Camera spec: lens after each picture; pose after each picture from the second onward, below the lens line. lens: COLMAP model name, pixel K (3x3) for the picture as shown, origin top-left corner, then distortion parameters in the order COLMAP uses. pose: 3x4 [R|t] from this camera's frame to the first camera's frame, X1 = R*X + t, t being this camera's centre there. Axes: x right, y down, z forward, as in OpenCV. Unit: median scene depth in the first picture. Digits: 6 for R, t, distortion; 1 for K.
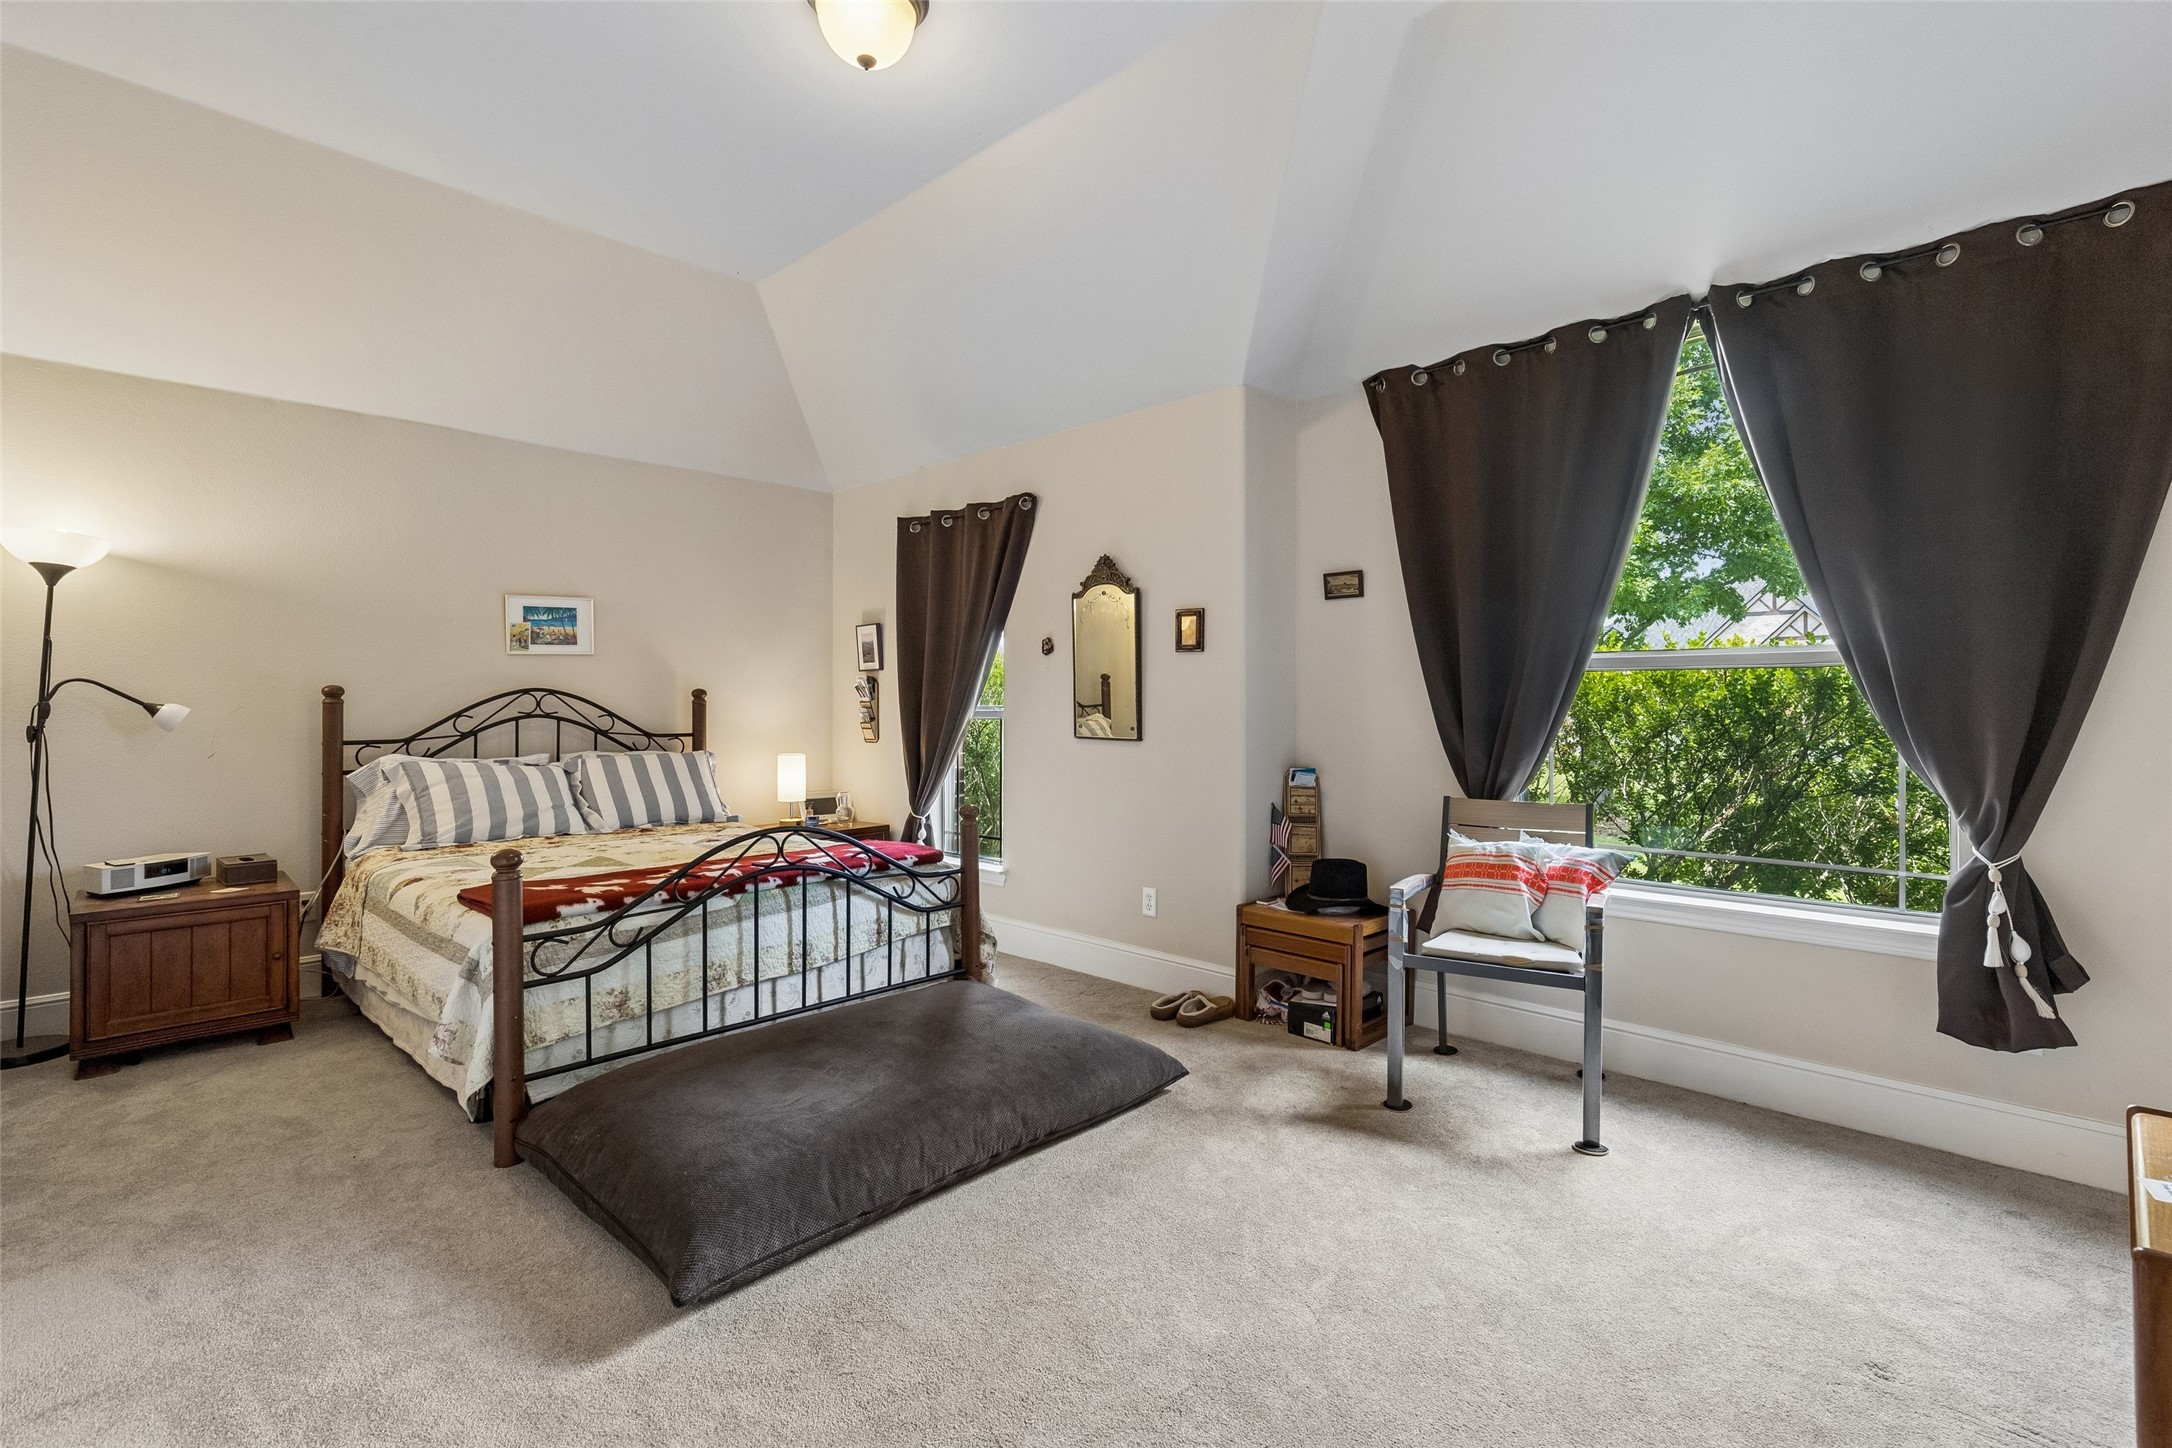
lens RADIAL K [[991.1, 0, 1089.3], [0, 991.1, 706.2], [0, 0, 1]] dist [0.012141, -0.001949]
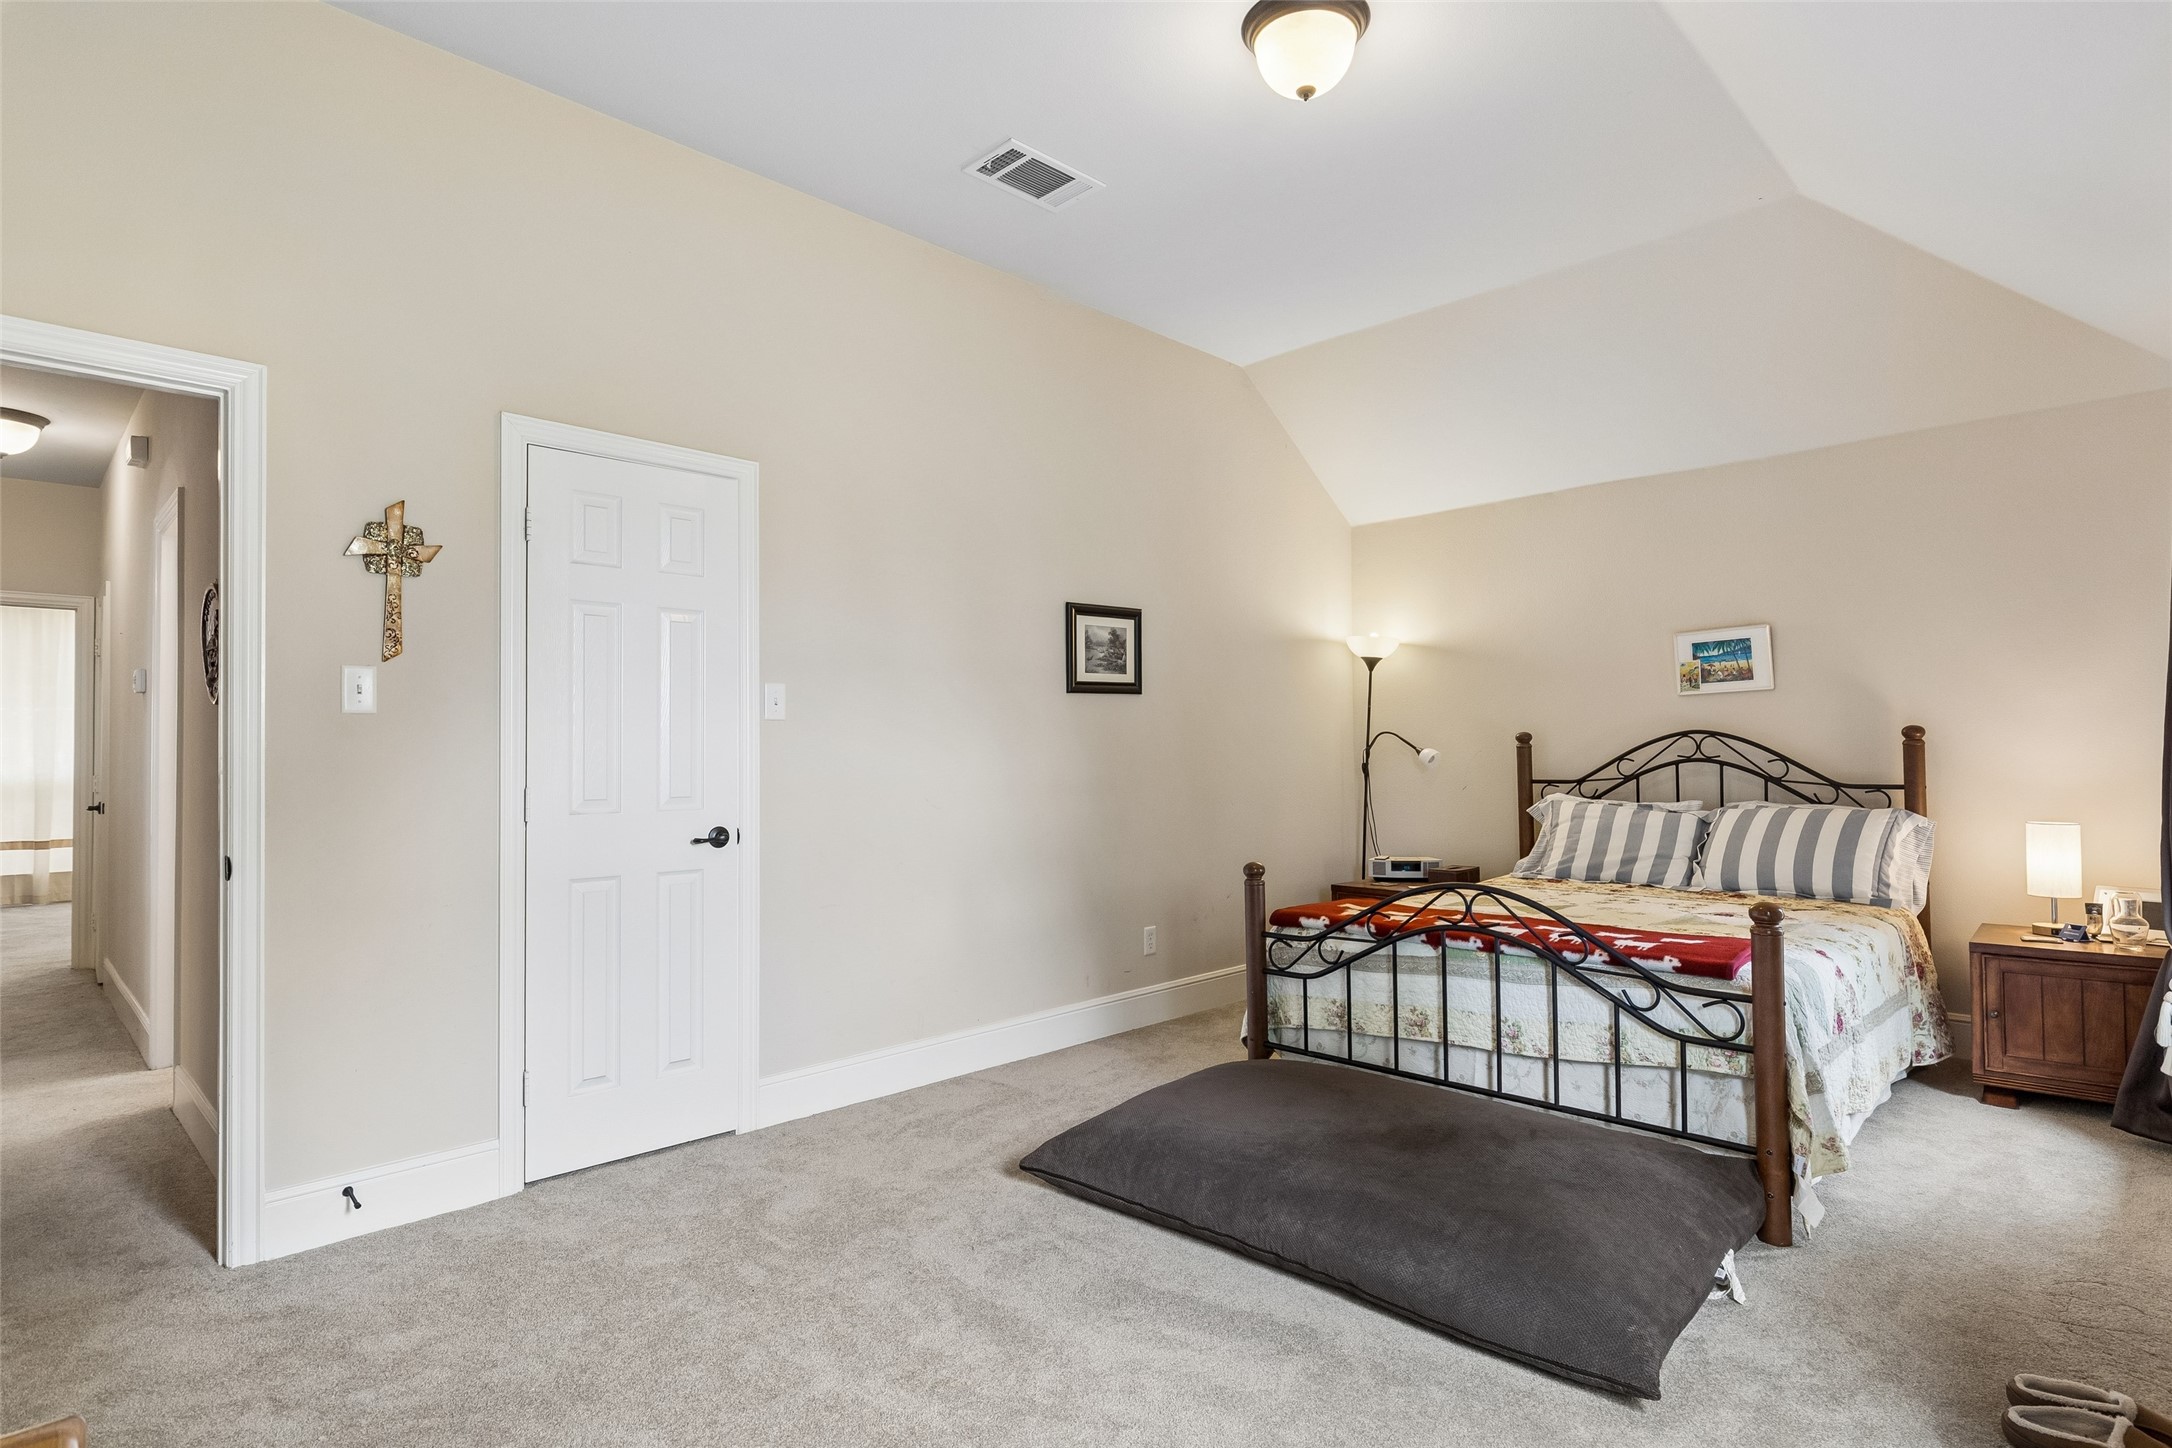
lens RADIAL K [[1078.4, 0, 1089.2], [0, 1078.4, 735.0], [0, 0, 1]] dist [-0.001490, -0.000465]
pose [[0.008409, -0.012615, -0.999885, 0.519069], [0.004640, 0.999910, -0.012576, -0.003978], [0.999954, -0.004534, 0.008467, 0.483536]]
